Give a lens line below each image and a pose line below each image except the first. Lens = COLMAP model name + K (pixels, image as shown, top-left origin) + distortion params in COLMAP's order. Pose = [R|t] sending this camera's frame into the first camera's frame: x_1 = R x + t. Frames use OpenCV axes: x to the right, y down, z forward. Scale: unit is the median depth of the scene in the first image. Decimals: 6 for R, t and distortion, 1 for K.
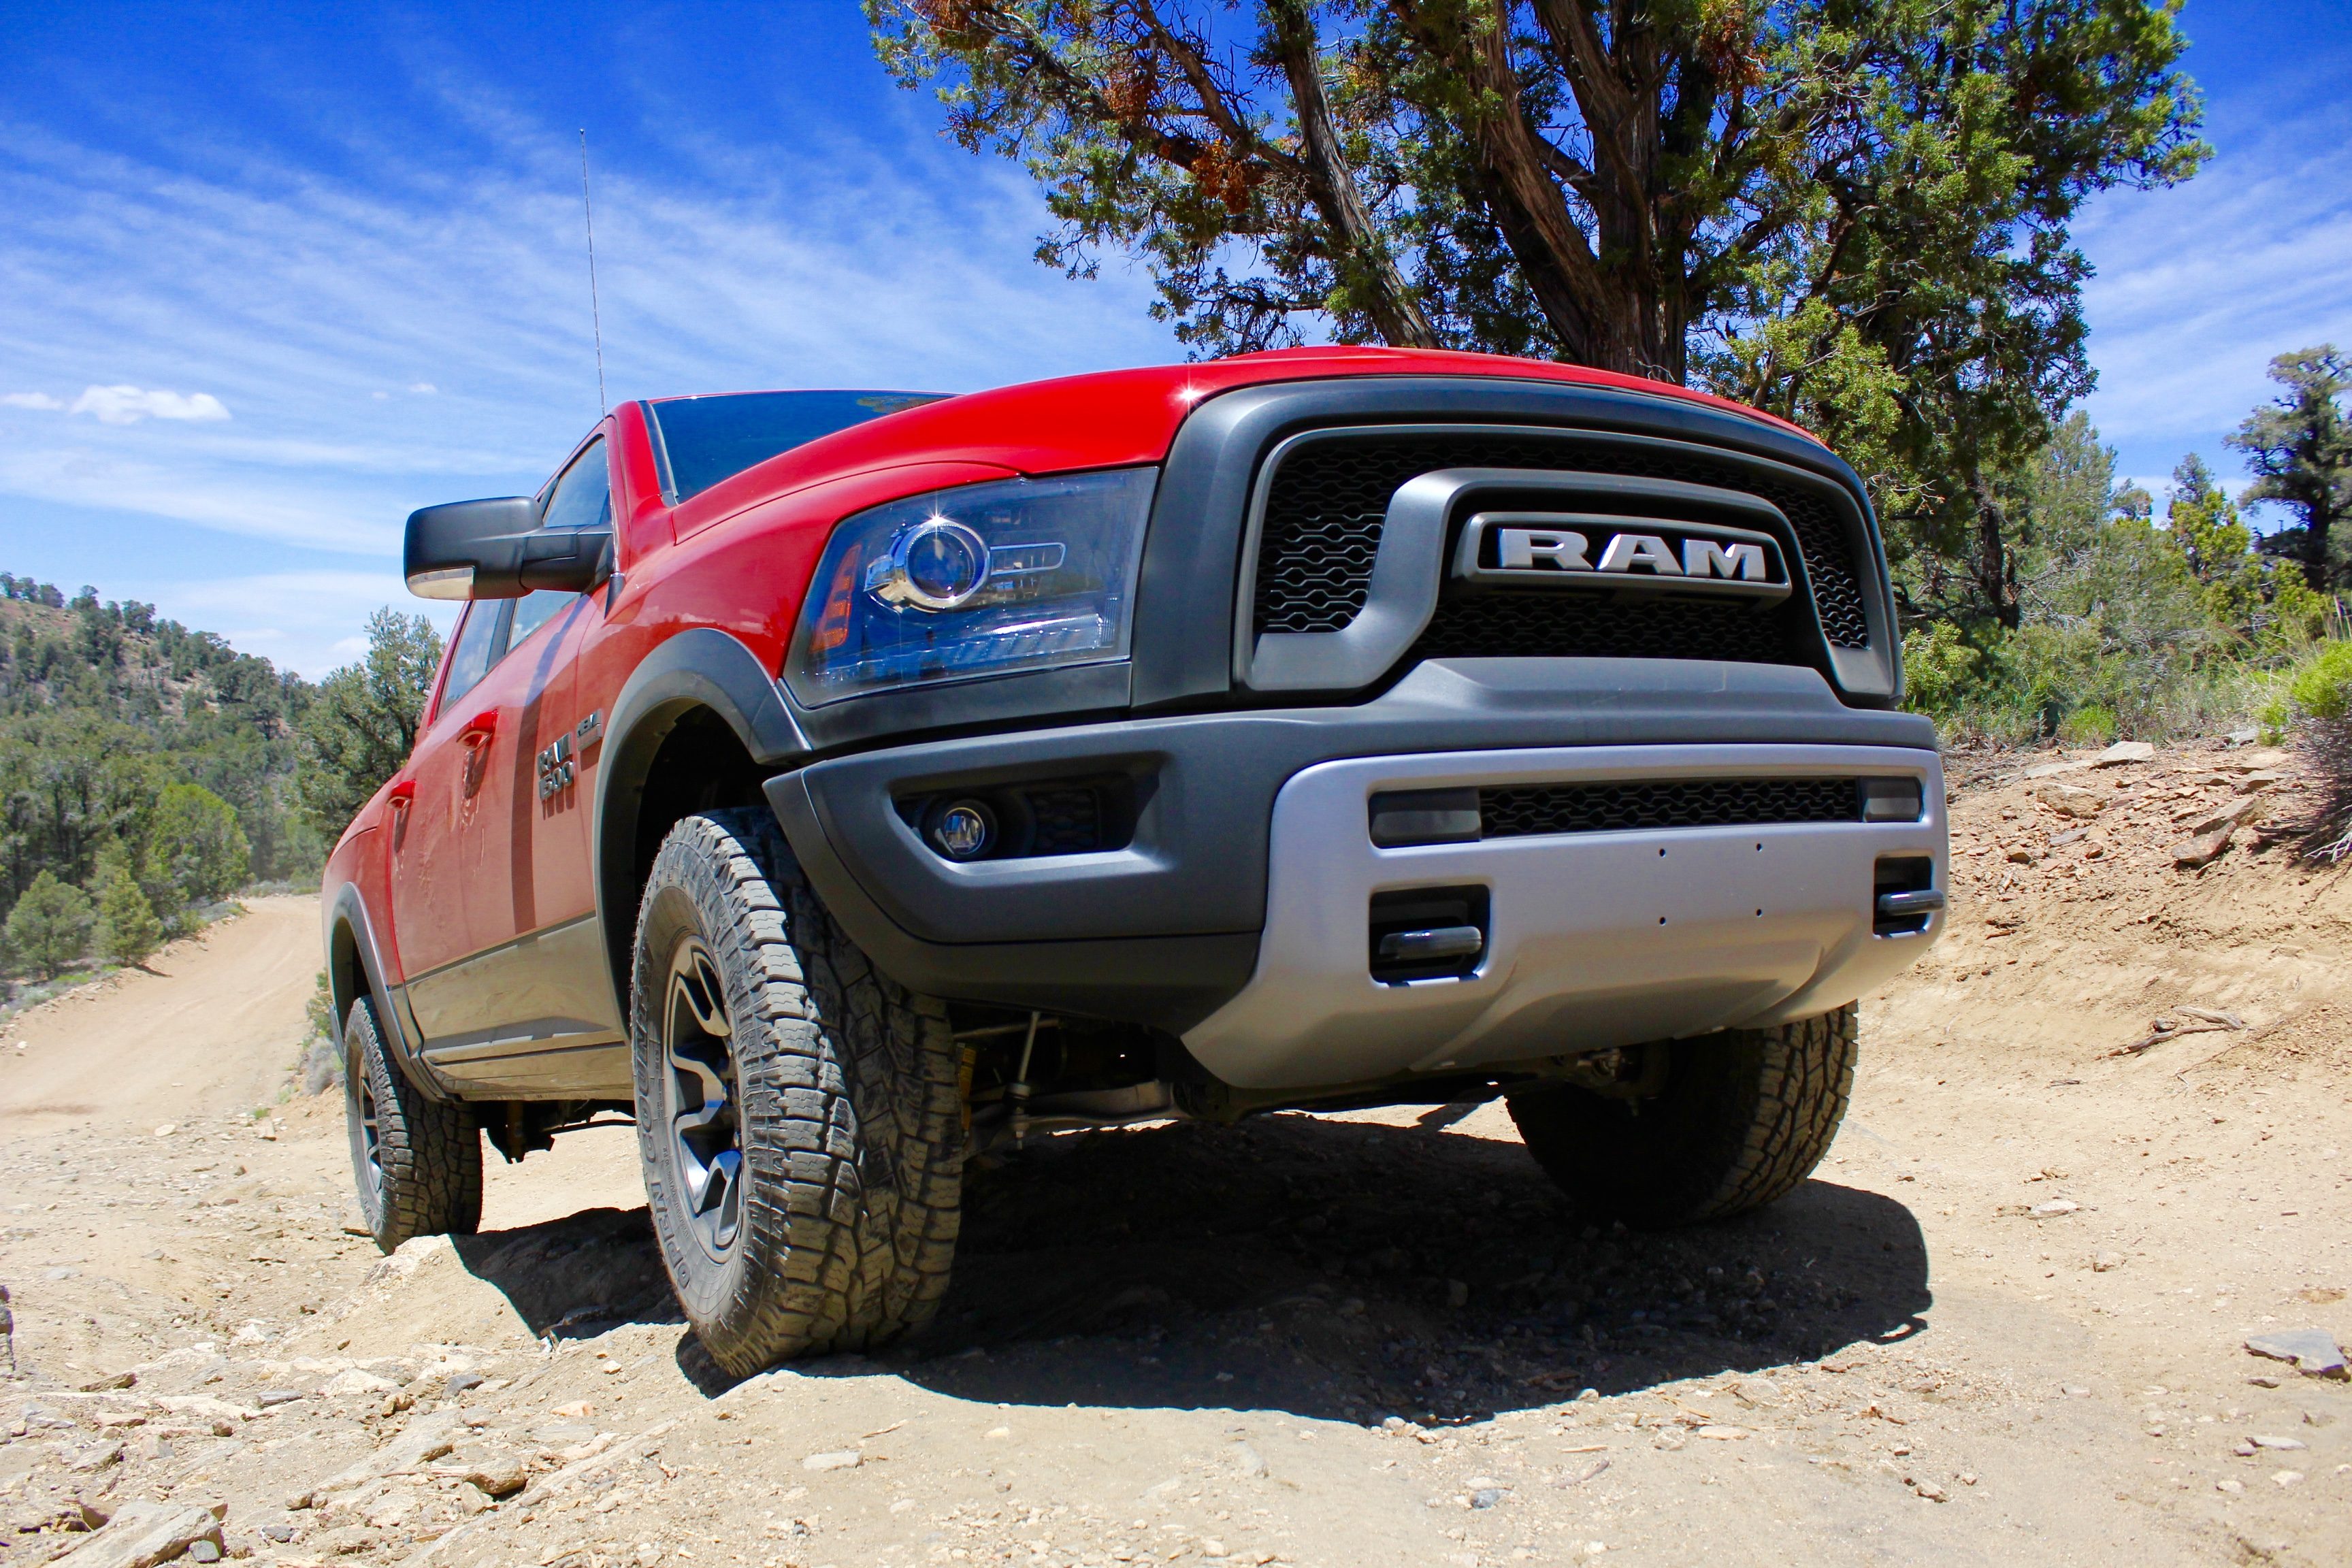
lens RADIAL K [[1950.3, 0, 1184.0], [0, 1950.3, 785.6], [0, 0, 1]] dist [-0.147601, 0.113198]
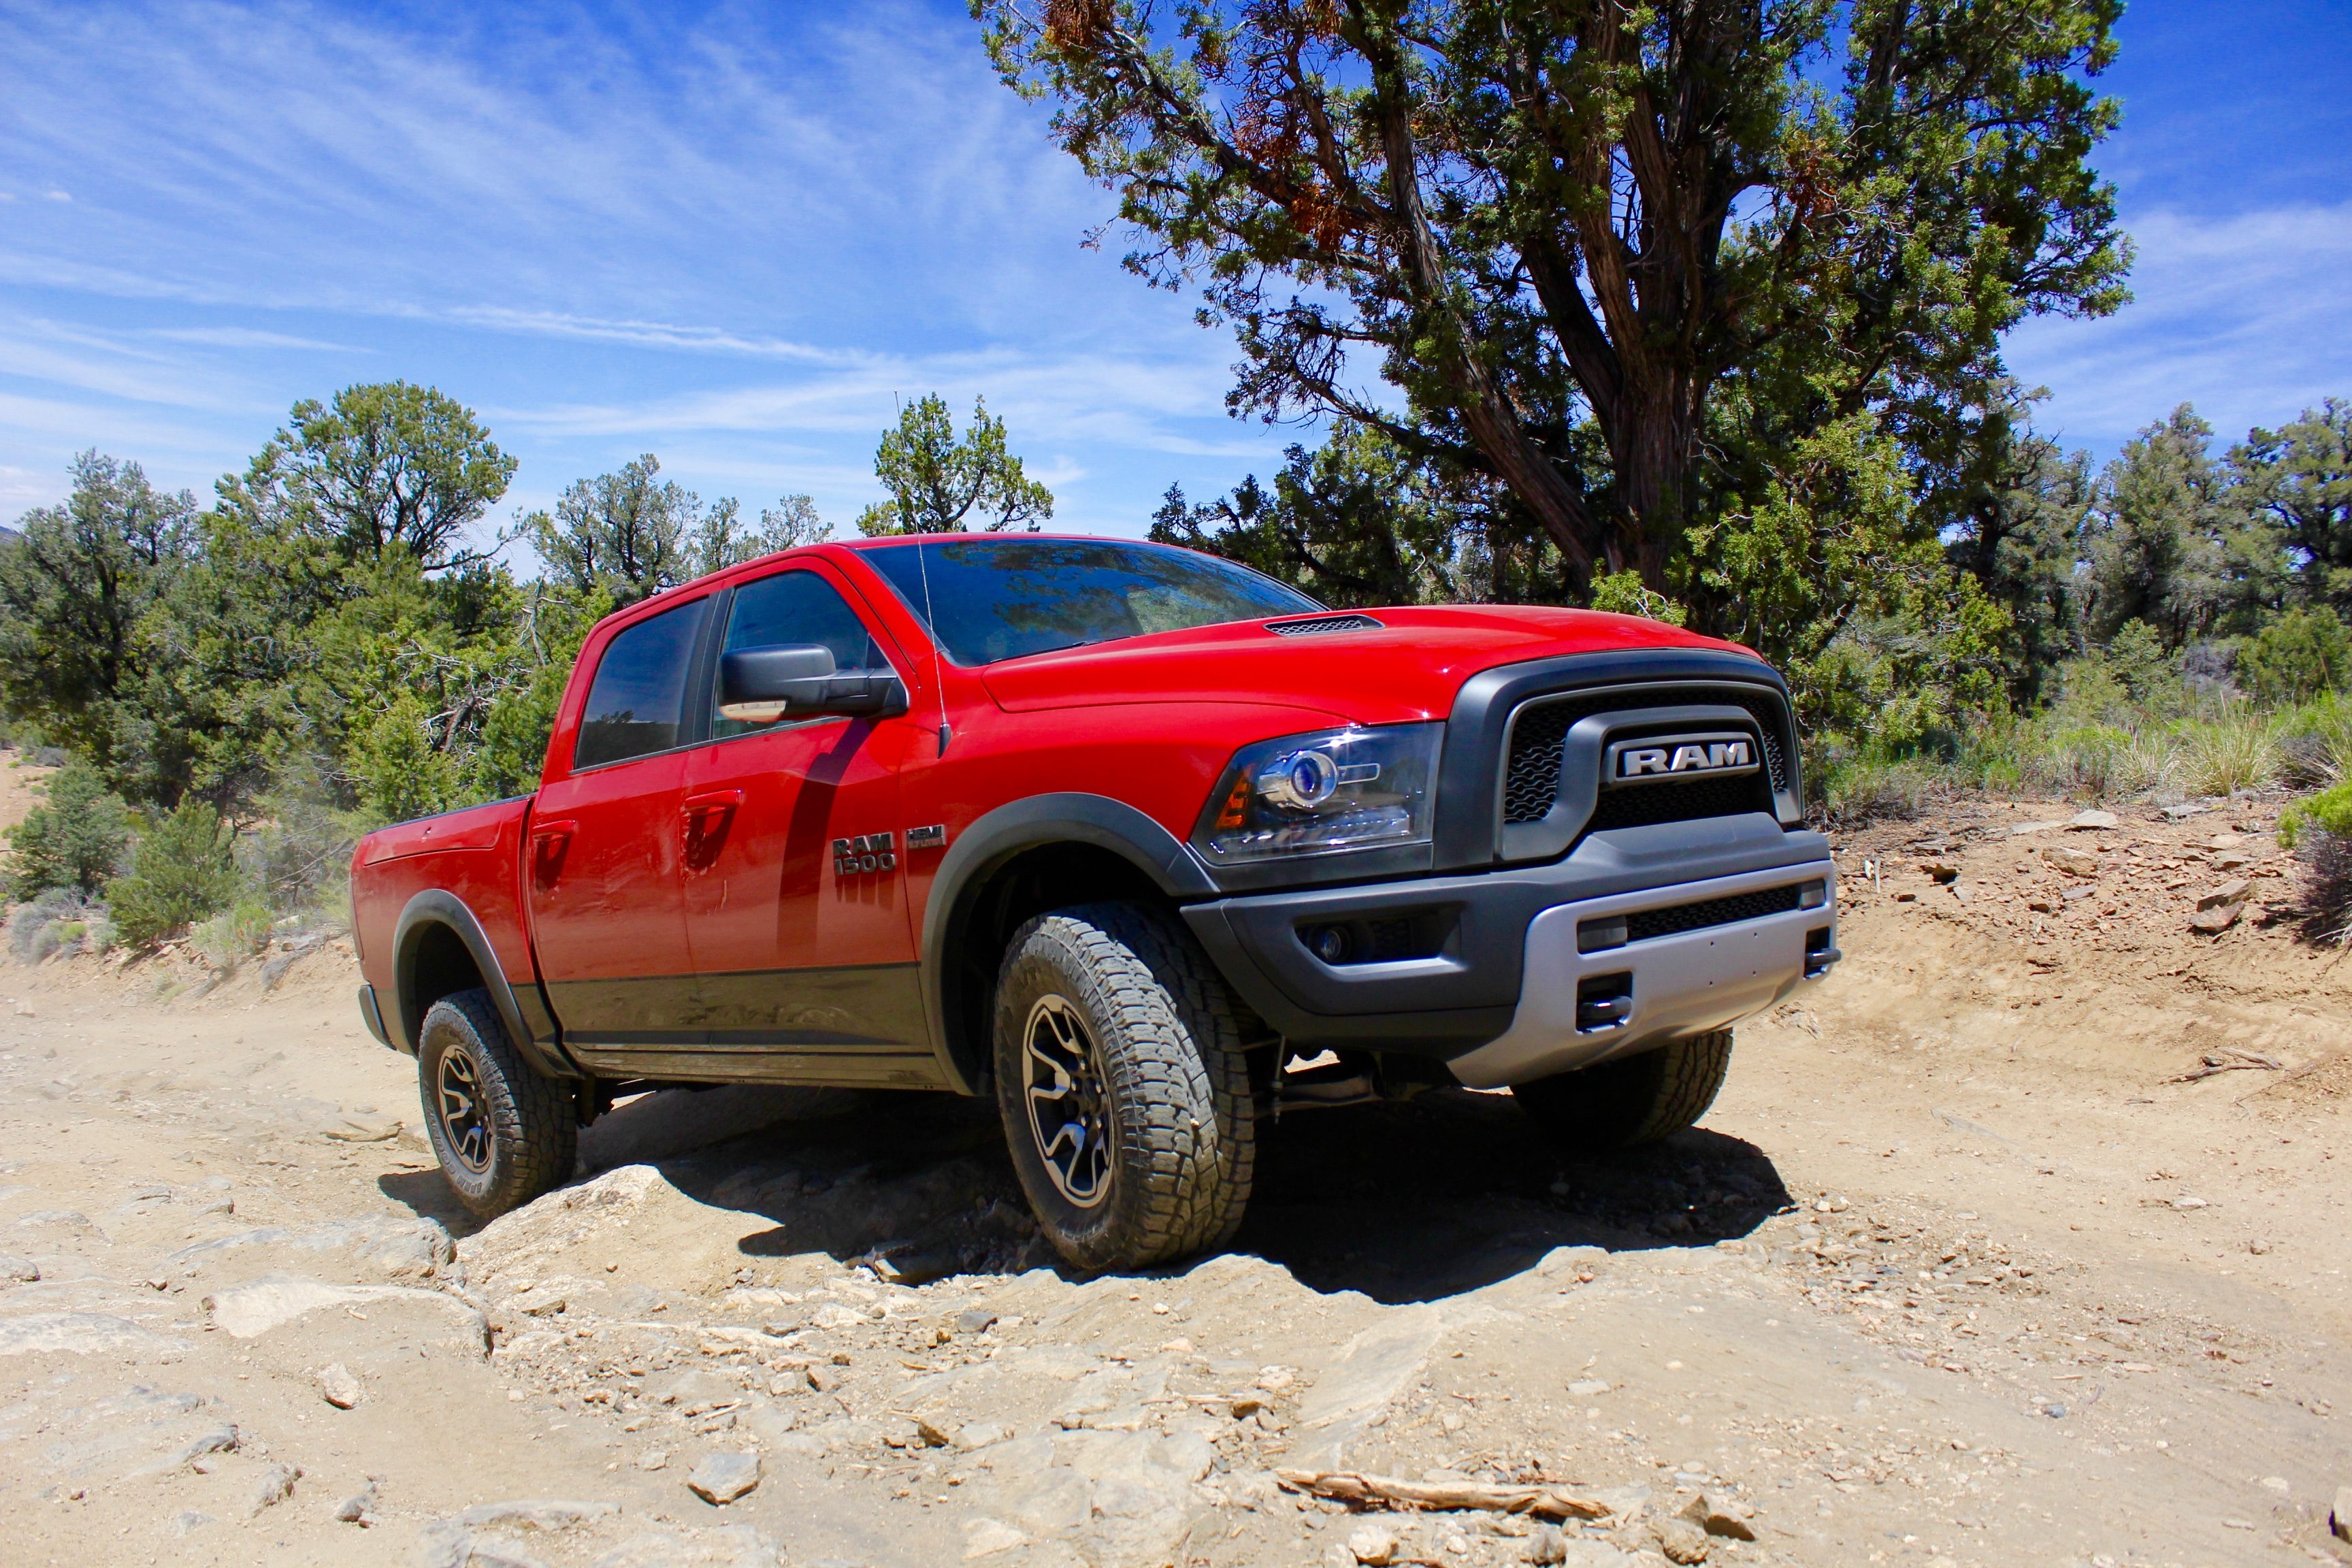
lens RADIAL K [[1950.3, 0, 1172.9], [0, 1950.3, 783.4], [0, 0, 1]] dist [-0.147601, 0.113198]
pose [[0.982786, 0.068614, 0.171533, -0.281568], [-0.076379, 0.996313, 0.039076, -0.040191], [-0.168219, -0.051505, 0.984403, -0.100885]]
